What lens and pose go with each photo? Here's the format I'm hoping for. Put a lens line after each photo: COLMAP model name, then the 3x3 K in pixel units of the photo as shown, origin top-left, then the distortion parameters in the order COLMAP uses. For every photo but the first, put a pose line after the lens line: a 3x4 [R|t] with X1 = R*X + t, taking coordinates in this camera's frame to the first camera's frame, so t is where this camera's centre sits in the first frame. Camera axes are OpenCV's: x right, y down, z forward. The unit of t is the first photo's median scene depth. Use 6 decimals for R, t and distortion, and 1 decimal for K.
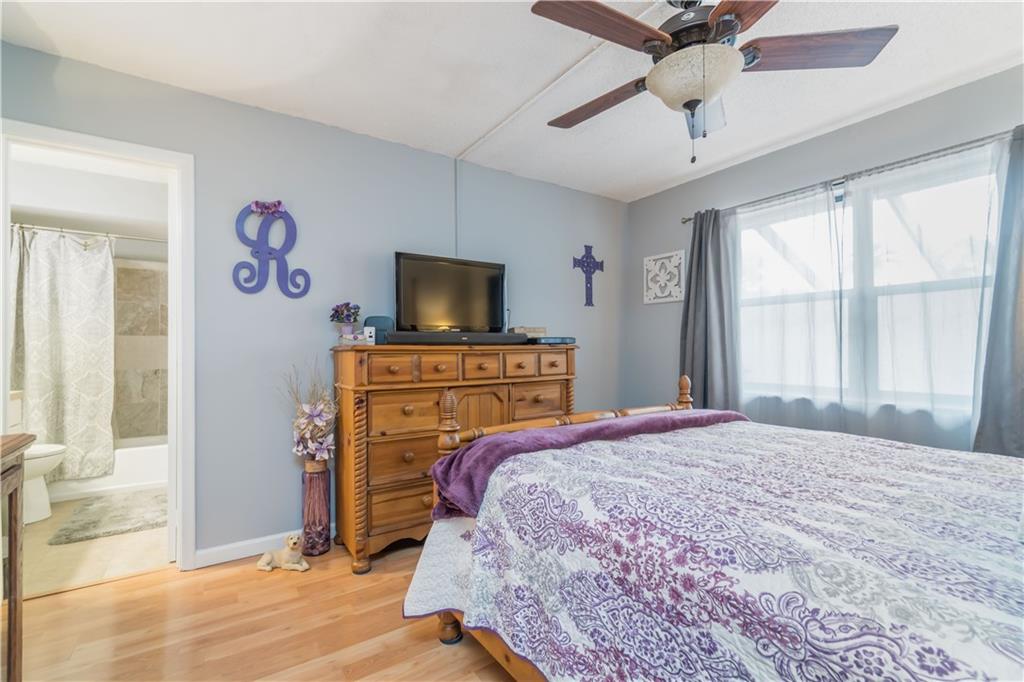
lens RADIAL K [[472.8, 0, 514.2], [0, 472.8, 343.0], [0, 0, 1]] dist [-0.008312, 0.000858]
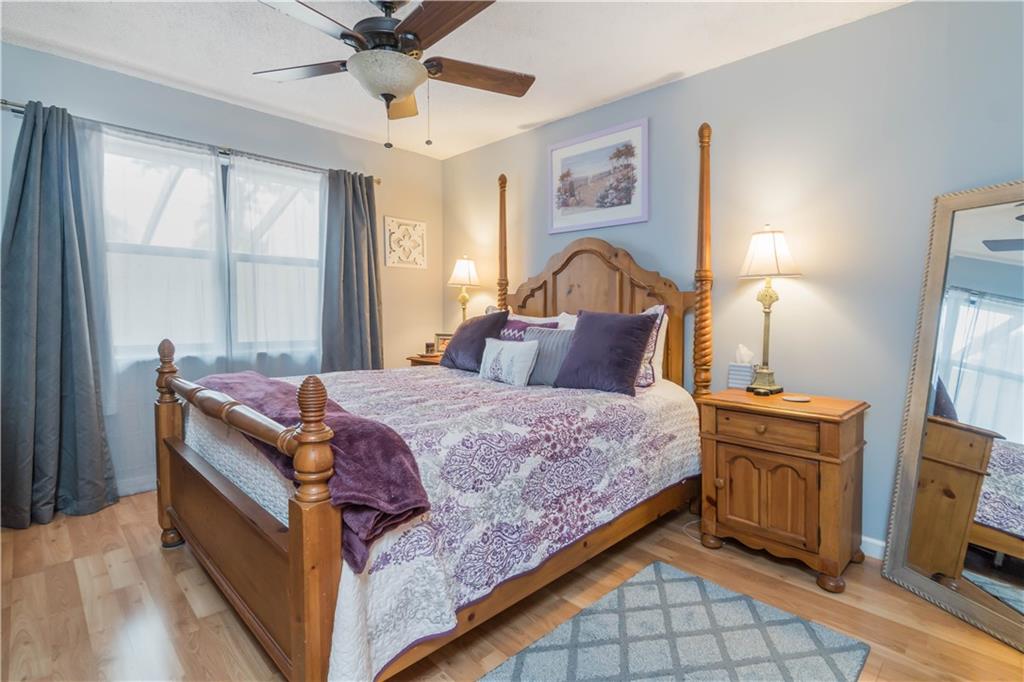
lens RADIAL K [[472.8, 0, 503.7], [0, 472.8, 321.4], [0, 0, 1]] dist [-0.008312, 0.000858]
pose [[-0.189762, -0.021154, 0.981602, -1.465339], [-0.025412, 0.999539, 0.016628, 0.034131], [-0.981501, -0.021789, -0.190212, 1.671958]]
